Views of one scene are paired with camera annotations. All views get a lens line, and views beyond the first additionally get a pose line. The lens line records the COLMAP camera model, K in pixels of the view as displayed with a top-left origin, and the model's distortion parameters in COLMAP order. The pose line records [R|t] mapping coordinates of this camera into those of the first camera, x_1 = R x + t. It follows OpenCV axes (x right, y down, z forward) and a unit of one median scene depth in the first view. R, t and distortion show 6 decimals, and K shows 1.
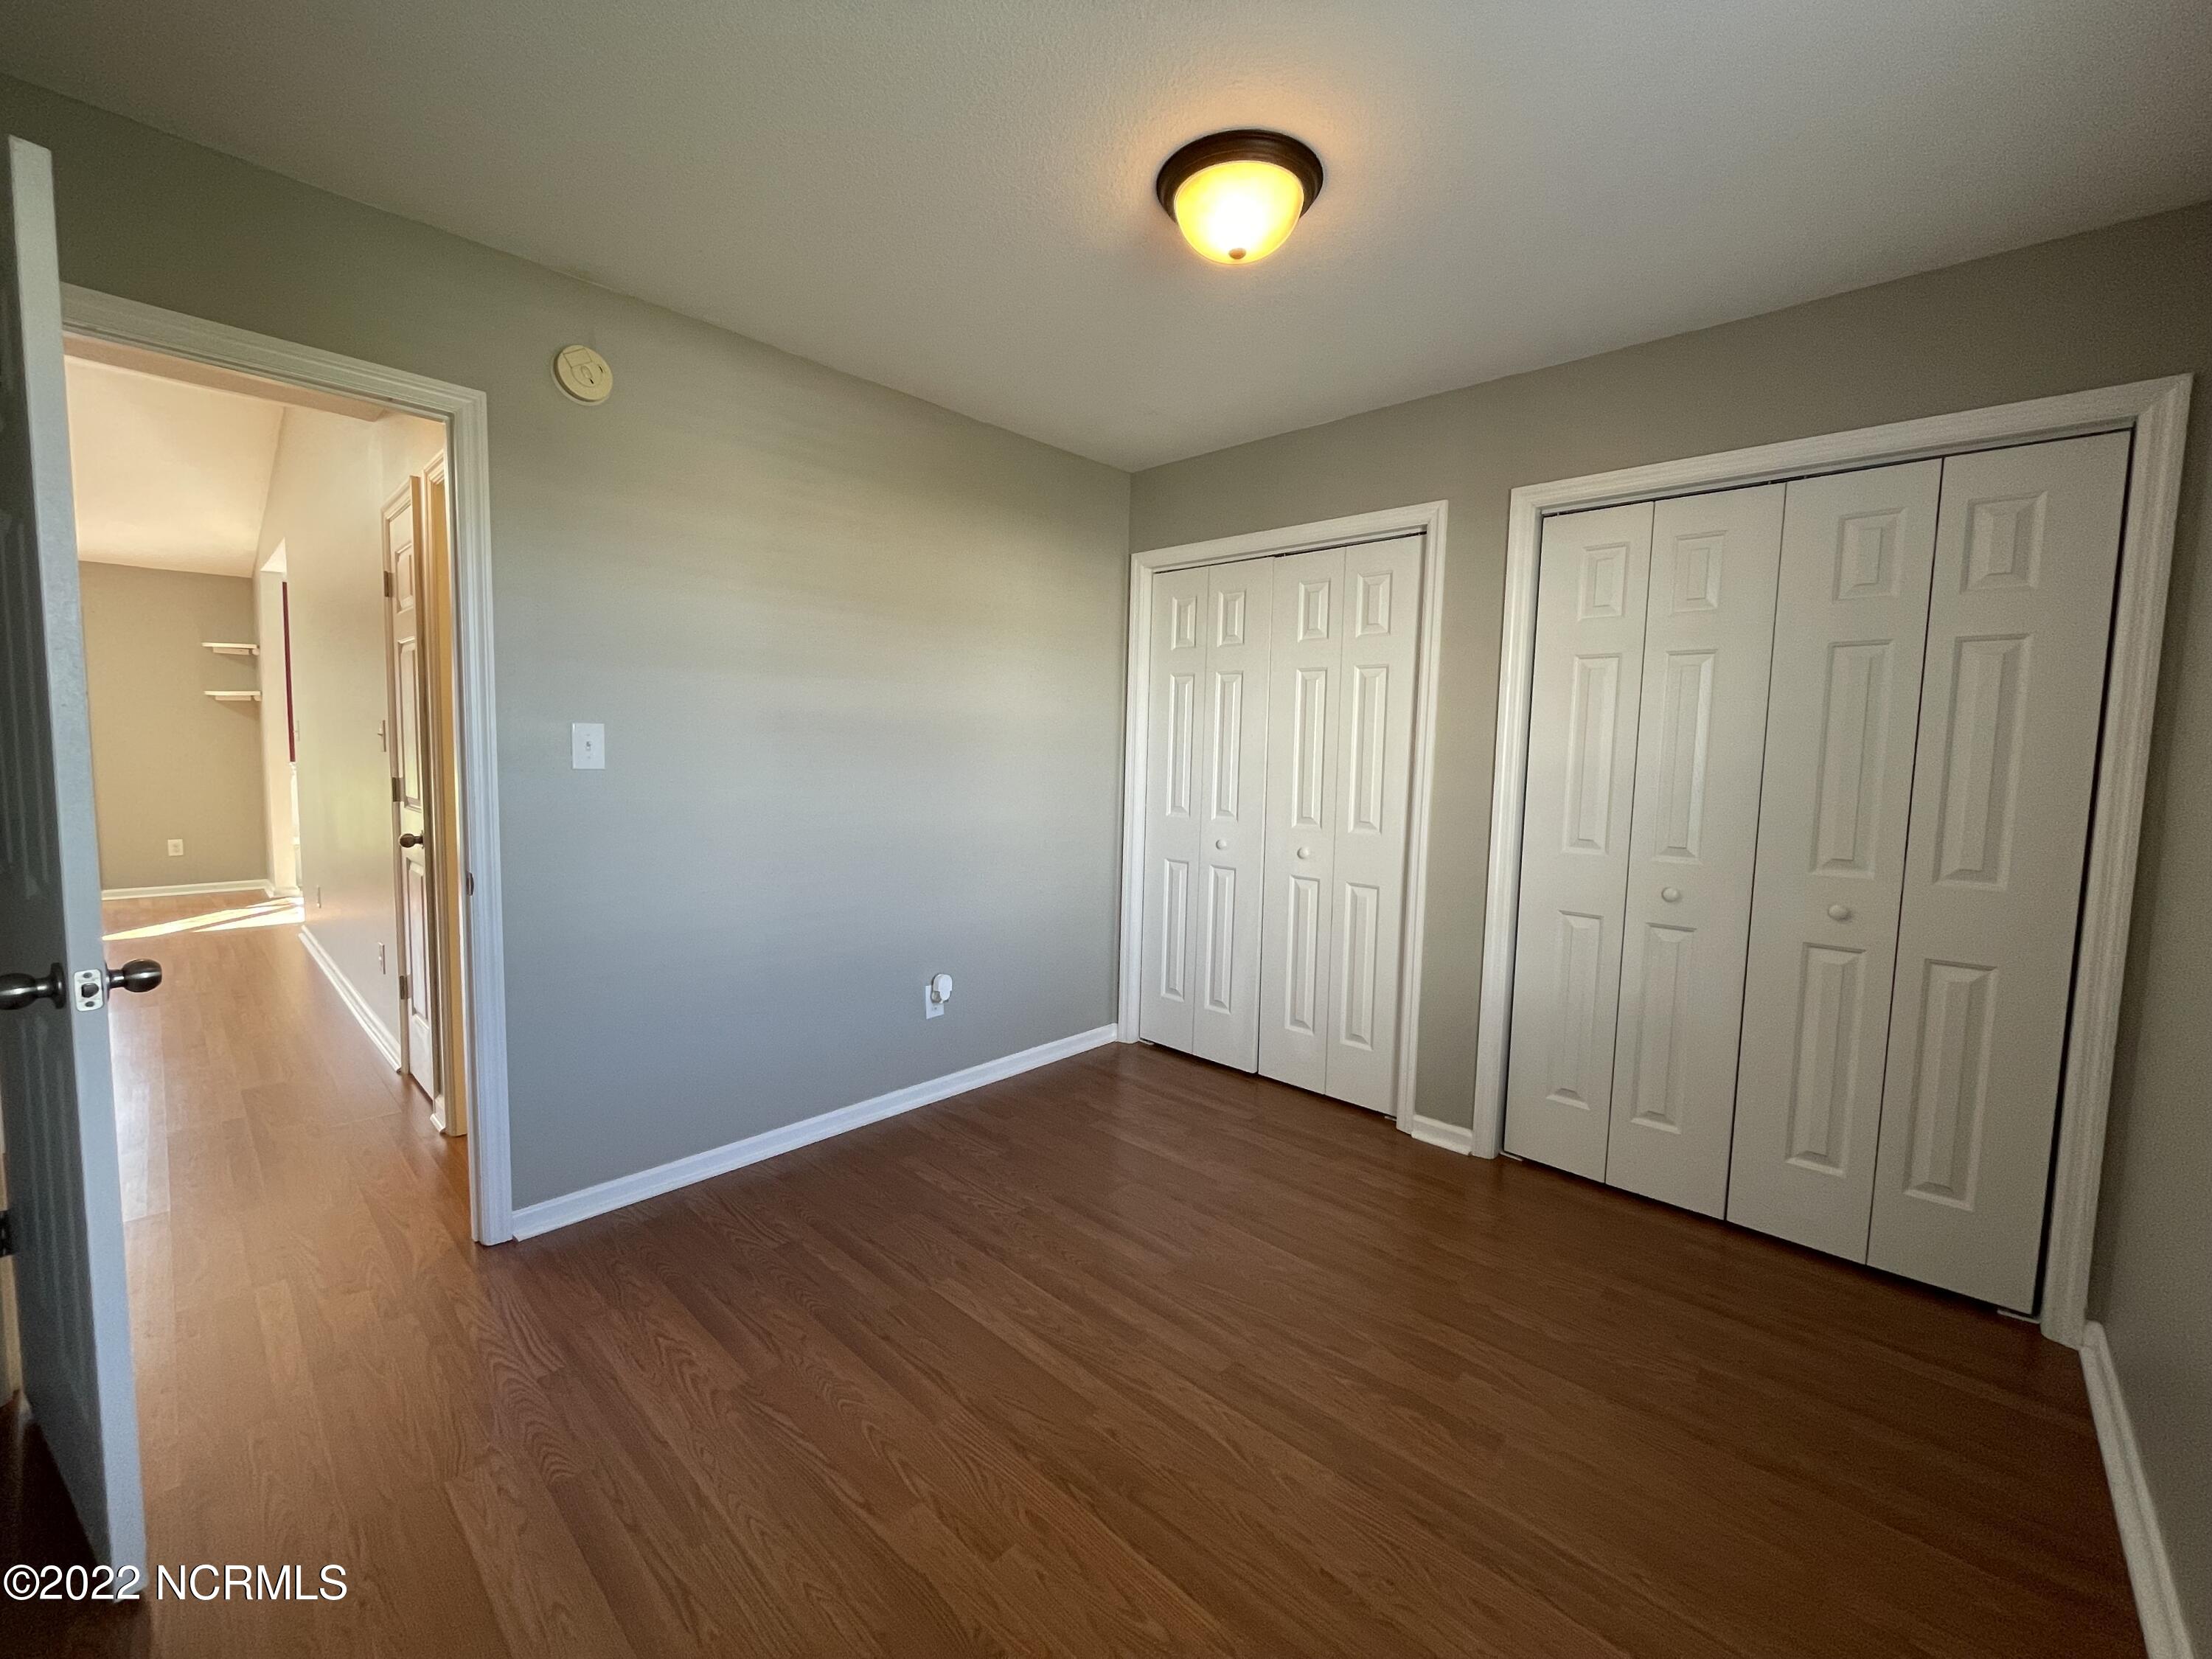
lens RADIAL K [[895.9, 0, 1112.0], [0, 895.9, 824.9], [0, 0, 1]] dist [-0.000628, -0.001343]
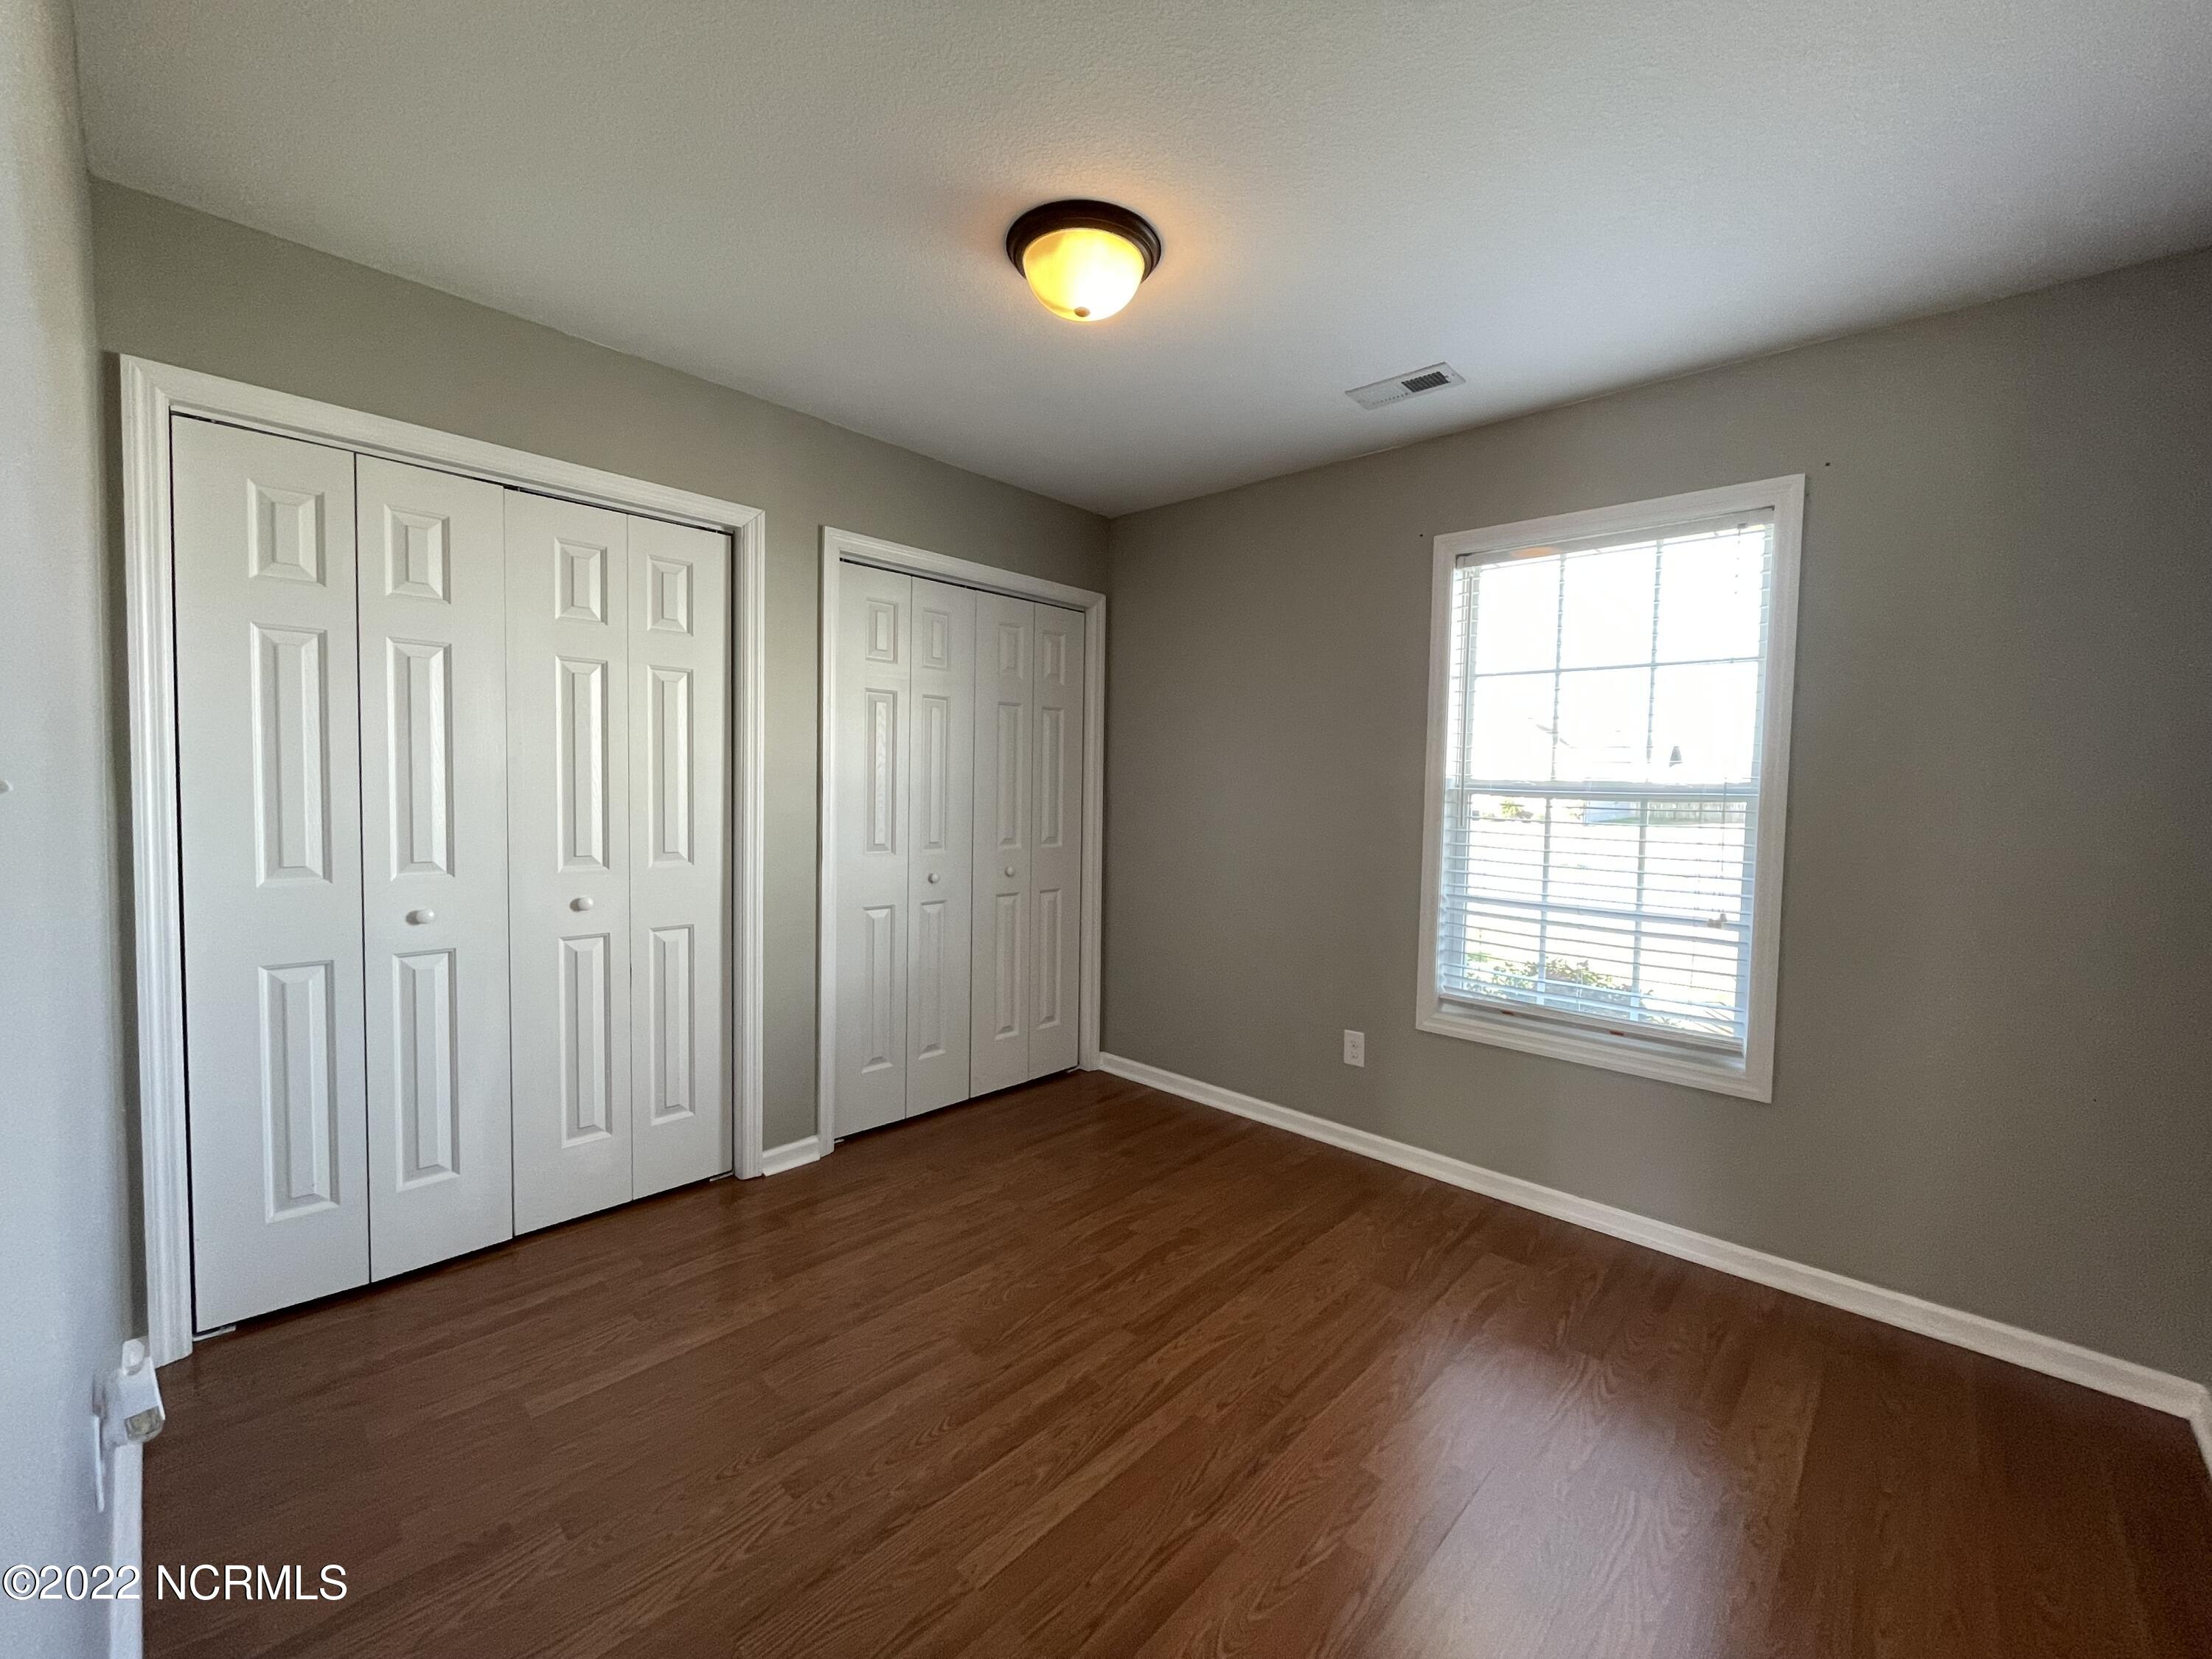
lens RADIAL K [[895.9, 0, 1109.3], [0, 895.9, 828.9], [0, 0, 1]] dist [-0.000628, -0.001343]
pose [[0.004106, -0.072633, 0.997350, -0.750192], [0.065059, 0.995265, 0.072213, -0.079612], [-0.997873, 0.064590, 0.008812, 0.780893]]
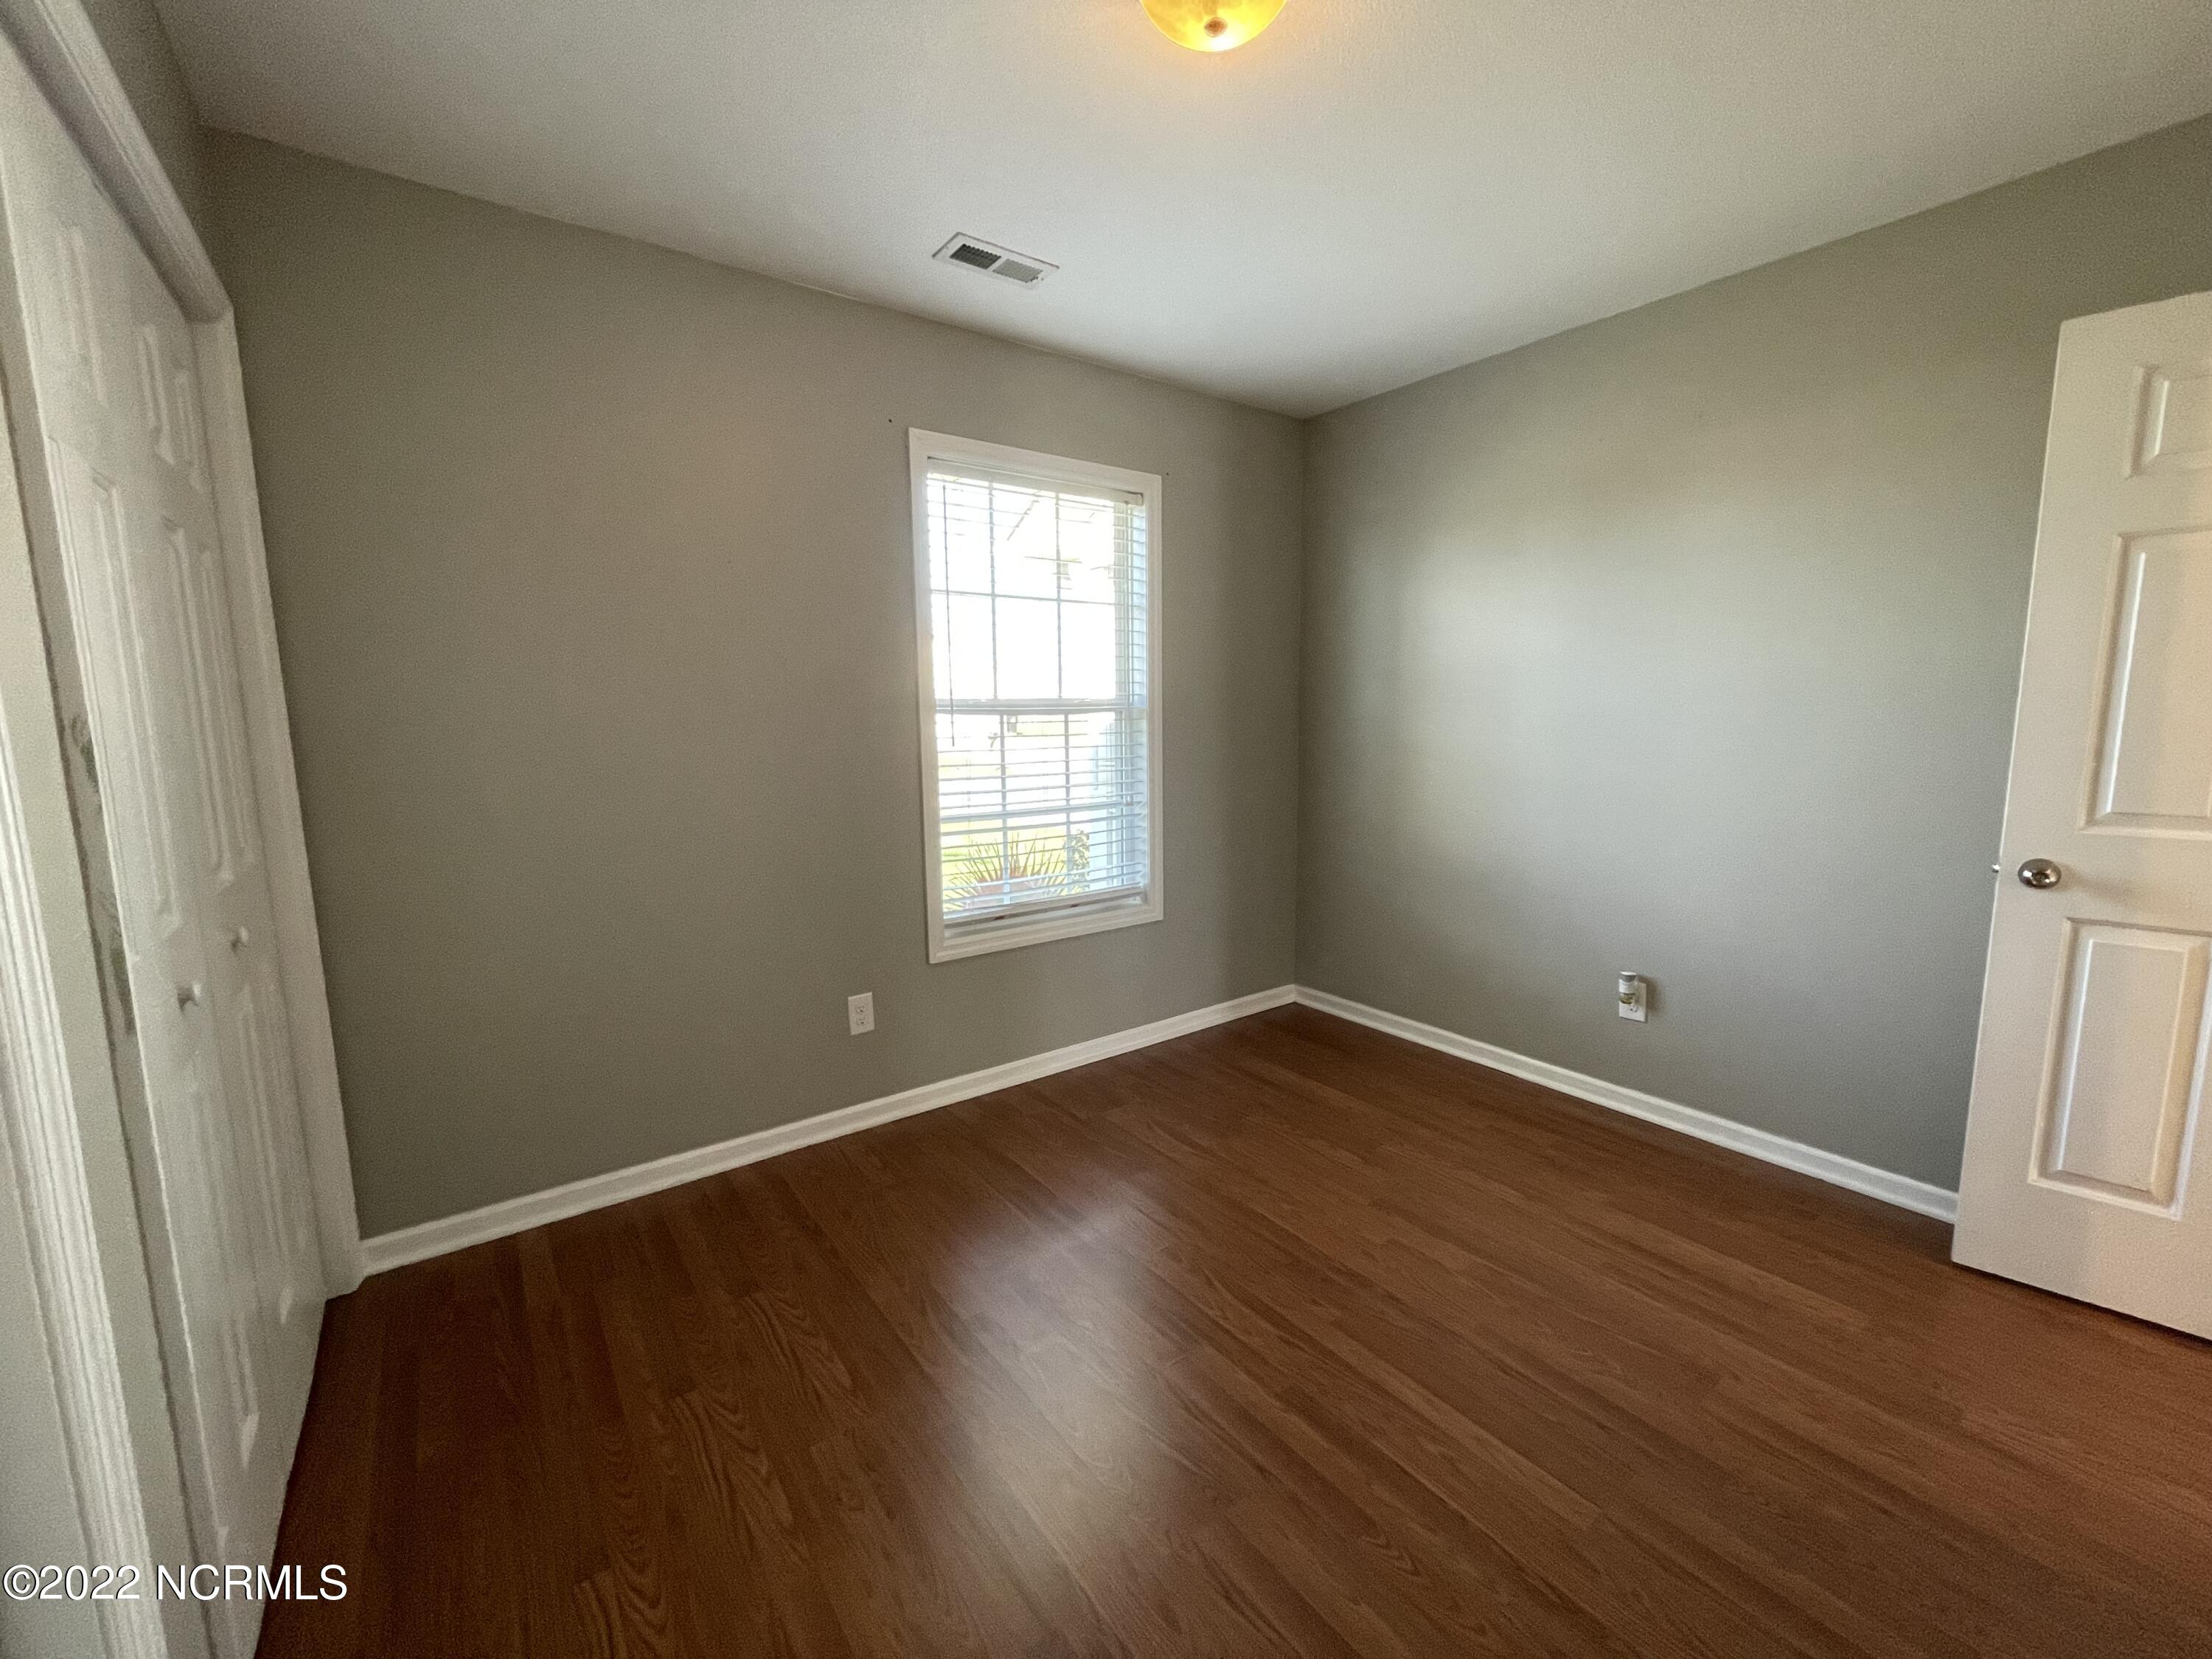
lens RADIAL K [[895.9, 0, 1119.5], [0, 895.9, 831.4], [0, 0, 1]] dist [-0.000628, -0.001343]
pose [[-0.984099, -0.039215, 0.173240, 0.052233], [0.000457, 0.974762, 0.223247, -0.120953], [-0.177622, 0.219776, -0.959244, 1.453578]]
